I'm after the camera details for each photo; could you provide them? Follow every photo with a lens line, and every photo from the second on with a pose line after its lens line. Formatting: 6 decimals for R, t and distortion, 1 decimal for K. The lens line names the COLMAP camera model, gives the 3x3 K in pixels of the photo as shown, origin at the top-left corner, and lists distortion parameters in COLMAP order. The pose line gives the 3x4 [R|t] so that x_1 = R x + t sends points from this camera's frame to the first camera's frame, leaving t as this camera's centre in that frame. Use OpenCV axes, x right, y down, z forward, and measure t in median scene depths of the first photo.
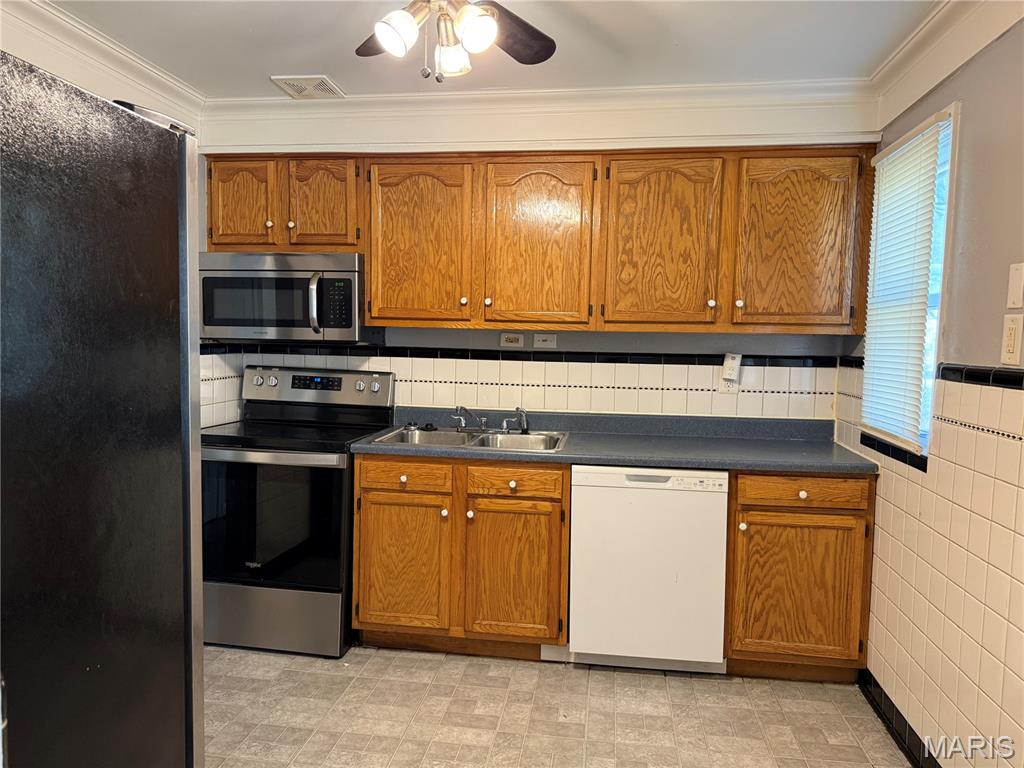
lens RADIAL K [[734.8, 0, 508.5], [0, 734.8, 383.0], [0, 0, 1]] dist [0.204861, -0.460264]
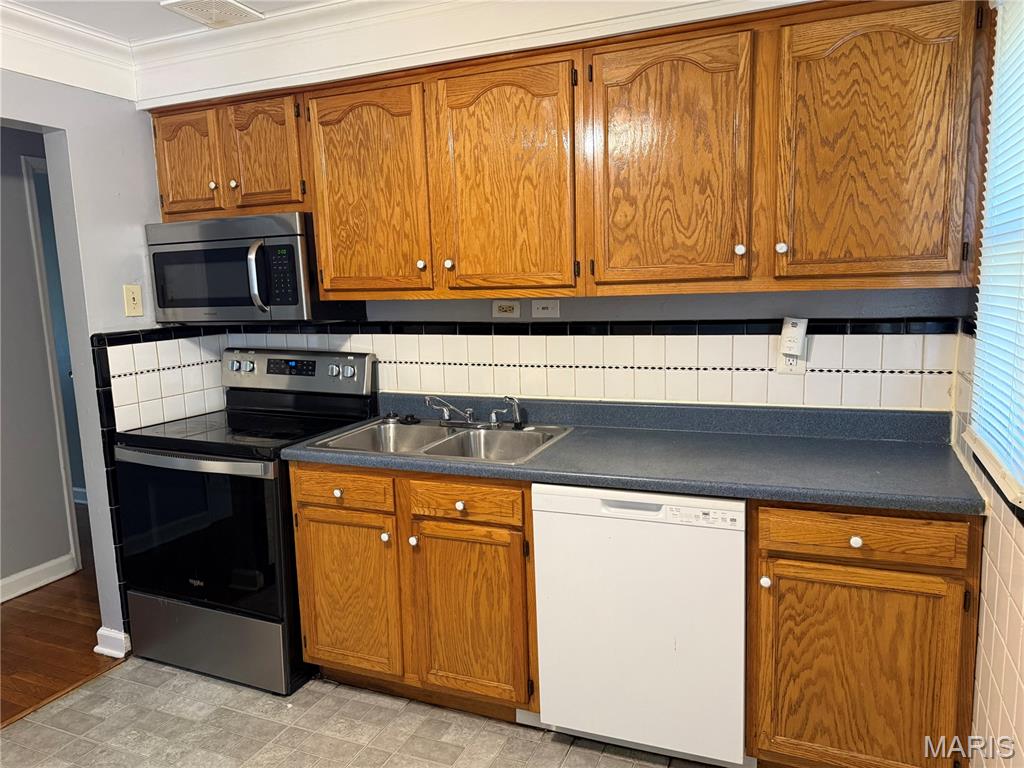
lens RADIAL K [[731.2, 0, 512.0], [0, 731.2, 384.0], [0, 0, 1]] dist [0.101678, -0.150563]
pose [[0.964722, -0.012598, -0.262970, 0.248406], [0.033466, 0.996620, 0.075030, -0.042338], [0.261136, -0.081183, 0.961882, 0.280996]]
